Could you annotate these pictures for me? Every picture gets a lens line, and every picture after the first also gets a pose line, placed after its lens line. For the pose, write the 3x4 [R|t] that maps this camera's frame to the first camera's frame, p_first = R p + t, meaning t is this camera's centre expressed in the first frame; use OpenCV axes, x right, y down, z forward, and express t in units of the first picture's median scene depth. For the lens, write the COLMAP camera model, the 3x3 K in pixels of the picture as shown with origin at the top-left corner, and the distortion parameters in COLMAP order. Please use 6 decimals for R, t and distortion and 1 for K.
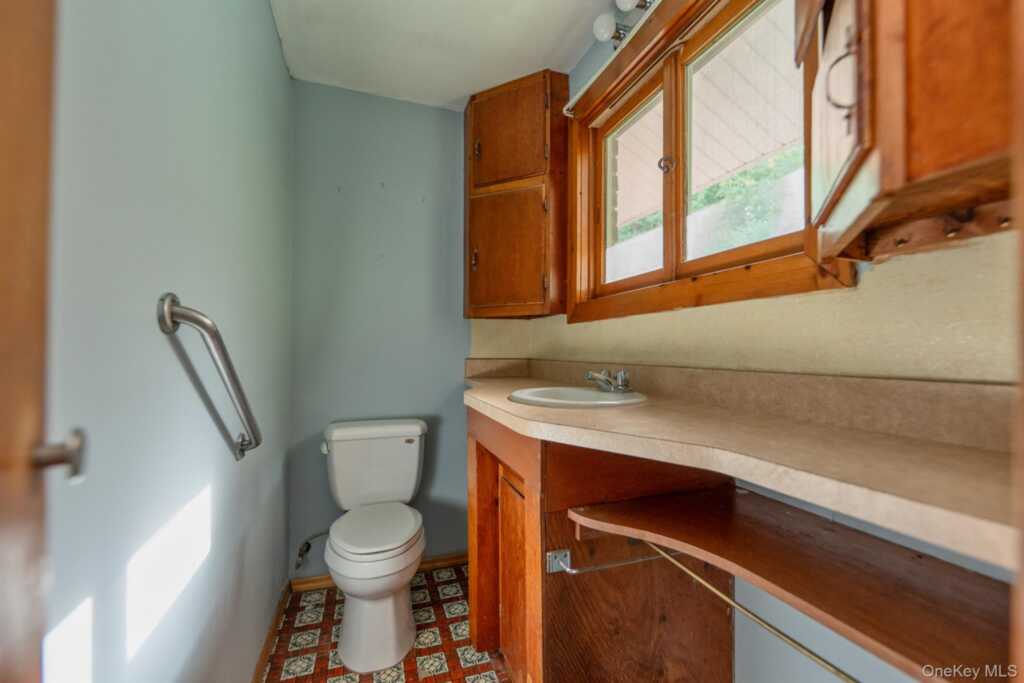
lens RADIAL K [[423.6, 0, 517.0], [0, 423.6, 334.2], [0, 0, 1]] dist [0.000639, -0.000007]
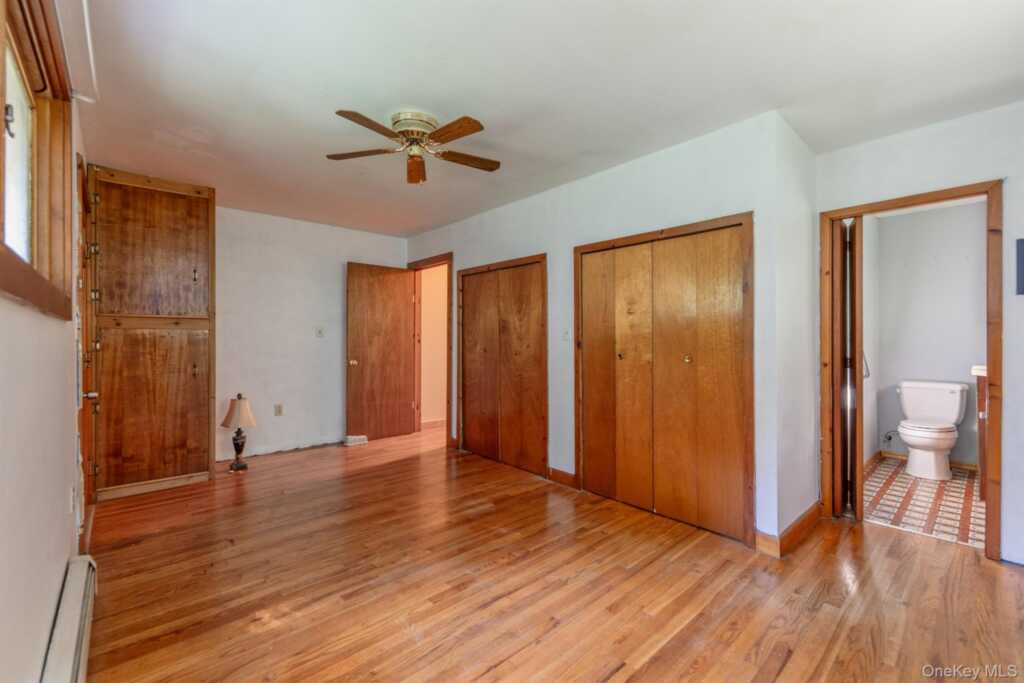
lens RADIAL K [[423.6, 0, 517.0], [0, 423.6, 334.2], [0, 0, 1]] dist [0.000639, -0.000007]
pose [[0.385223, -0.013090, -0.922731, 0.768004], [0.011047, 0.999893, -0.009573, -0.013024], [0.922757, -0.006506, 0.385327, -1.567972]]
